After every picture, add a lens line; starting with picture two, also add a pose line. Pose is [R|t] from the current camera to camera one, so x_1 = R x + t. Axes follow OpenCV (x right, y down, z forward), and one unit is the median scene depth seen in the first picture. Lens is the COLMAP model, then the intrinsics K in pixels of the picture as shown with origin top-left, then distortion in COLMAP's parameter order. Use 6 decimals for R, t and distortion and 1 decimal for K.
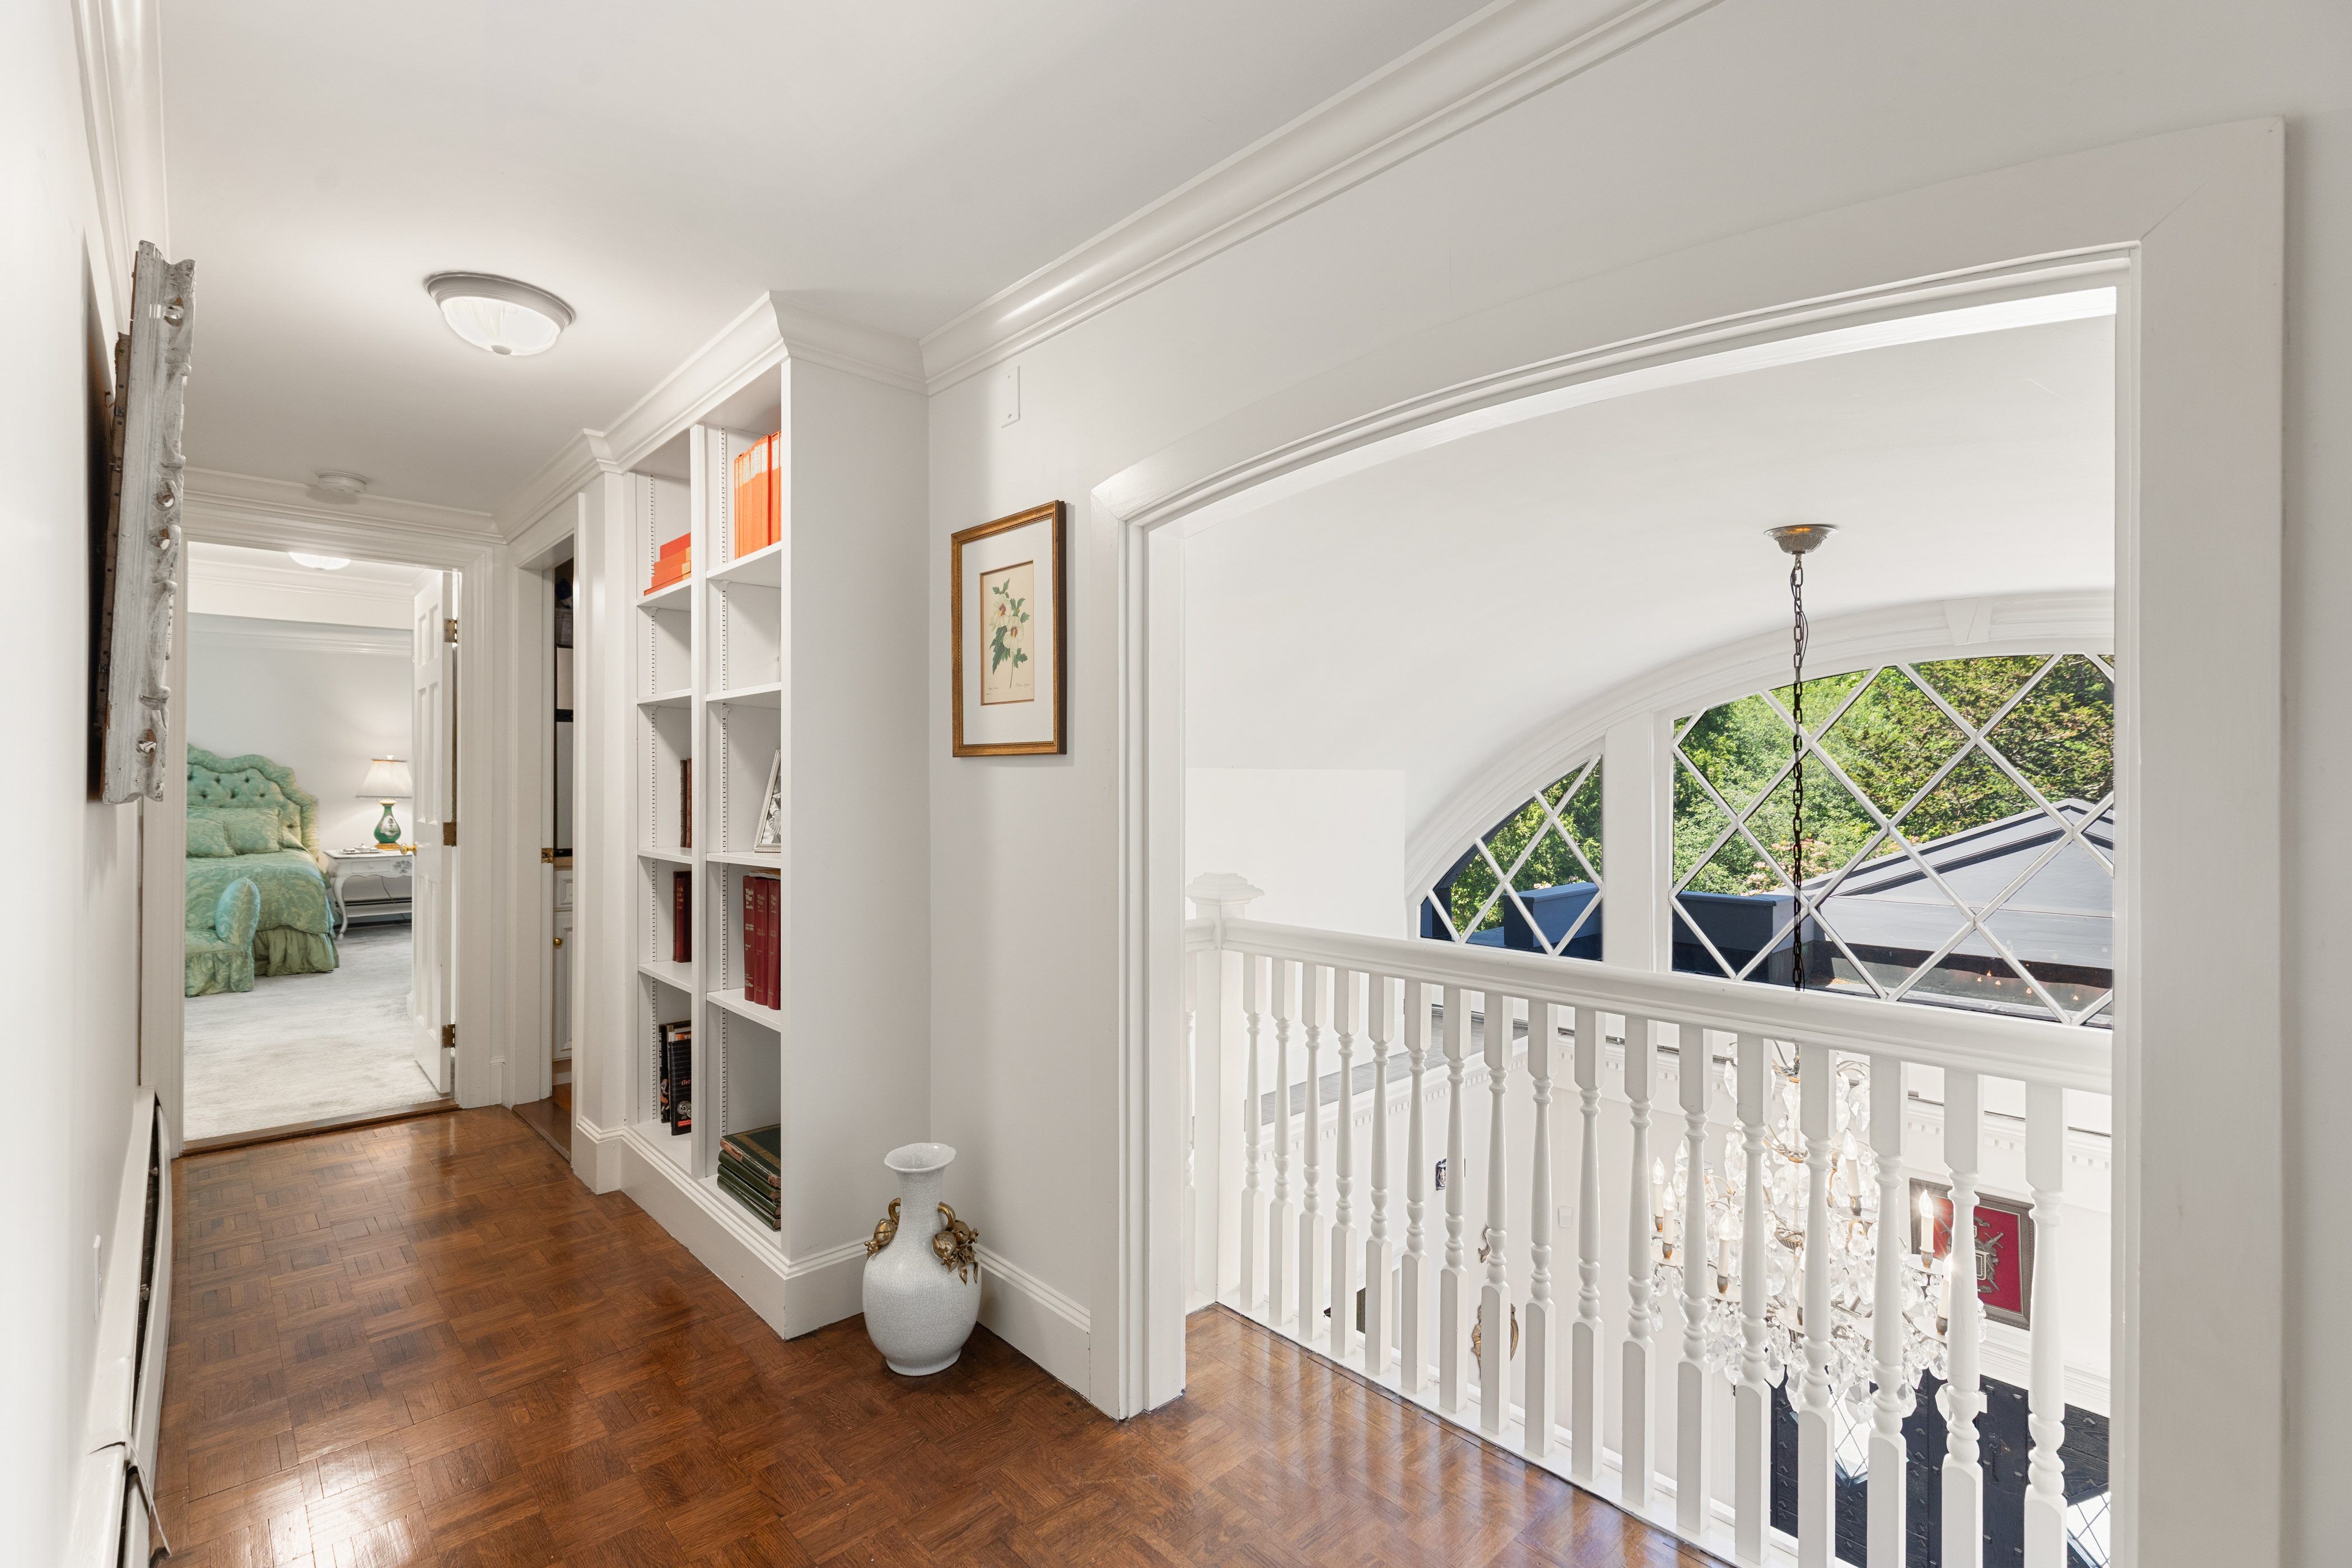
lens RADIAL K [[1070.1, 0, 1181.4], [0, 1070.1, 791.4], [0, 0, 1]] dist [0.009512, -0.000787]
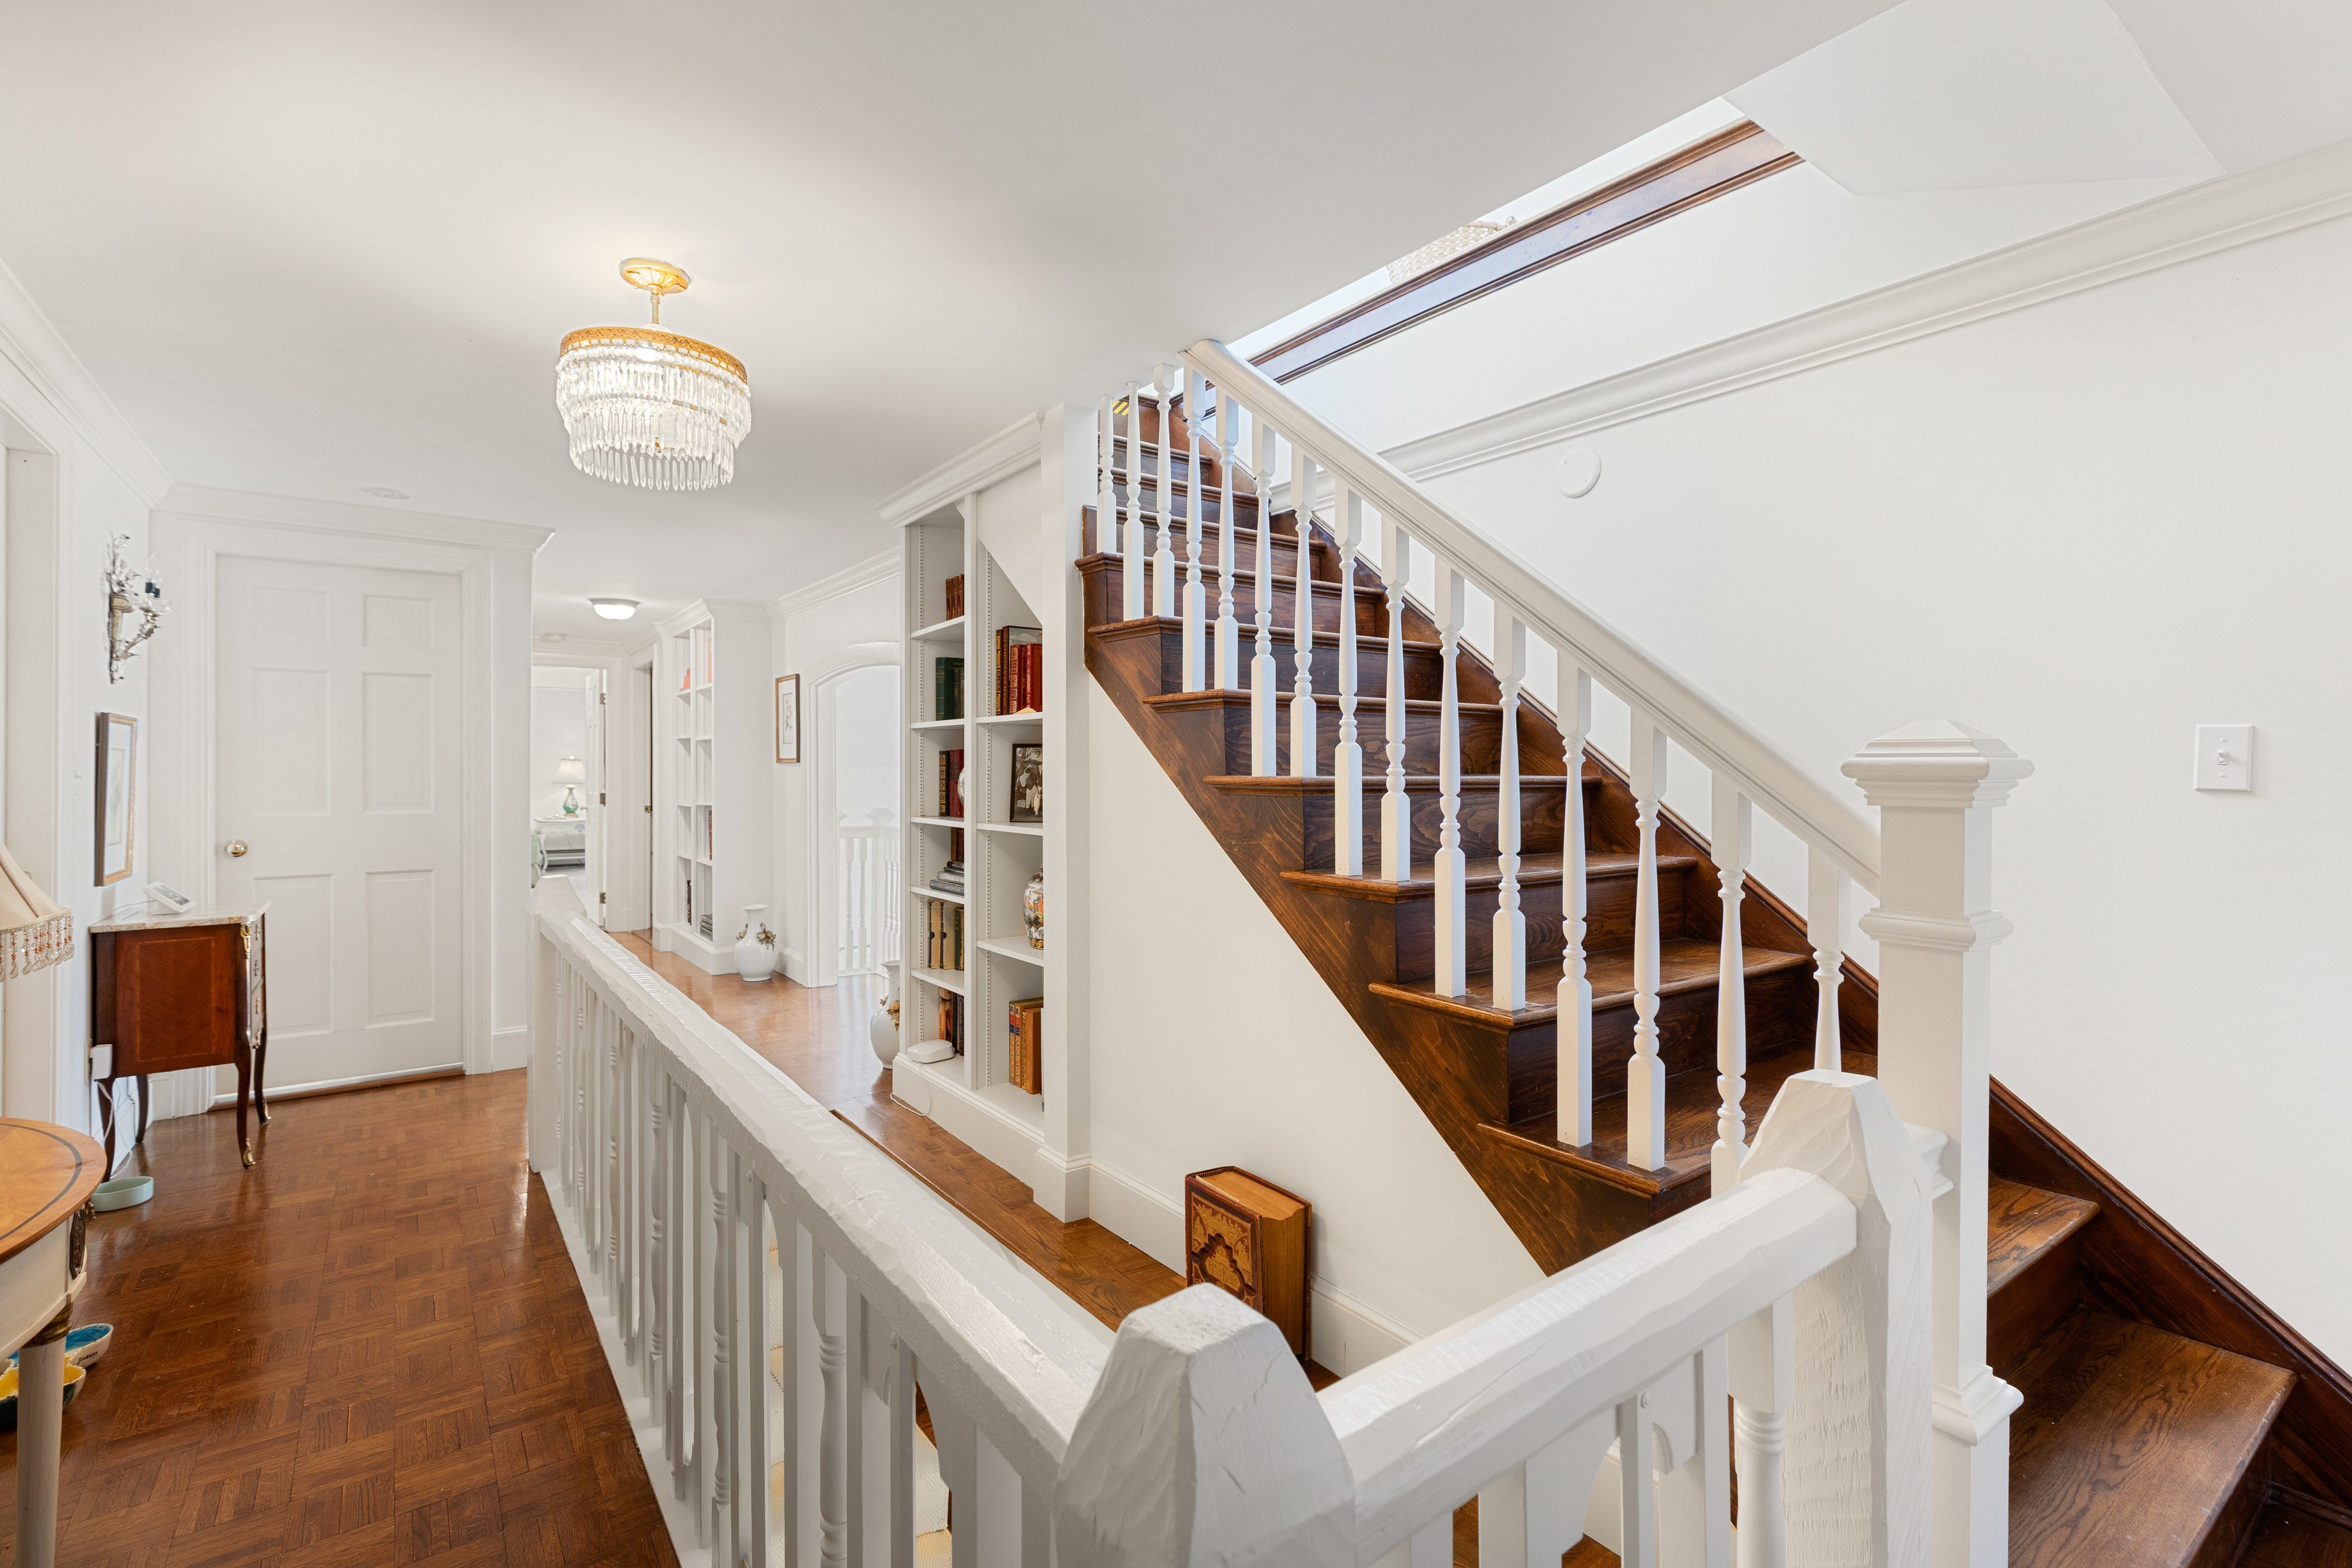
lens RADIAL K [[1070.1, 0, 1181.4], [0, 1070.1, 791.4], [0, 0, 1]] dist [0.009512, -0.000787]
pose [[0.993502, 0.001640, -0.113803, 0.775758], [-0.000935, 0.999980, 0.006249, 0.014715], [0.113811, -0.006102, 0.993484, -1.083926]]
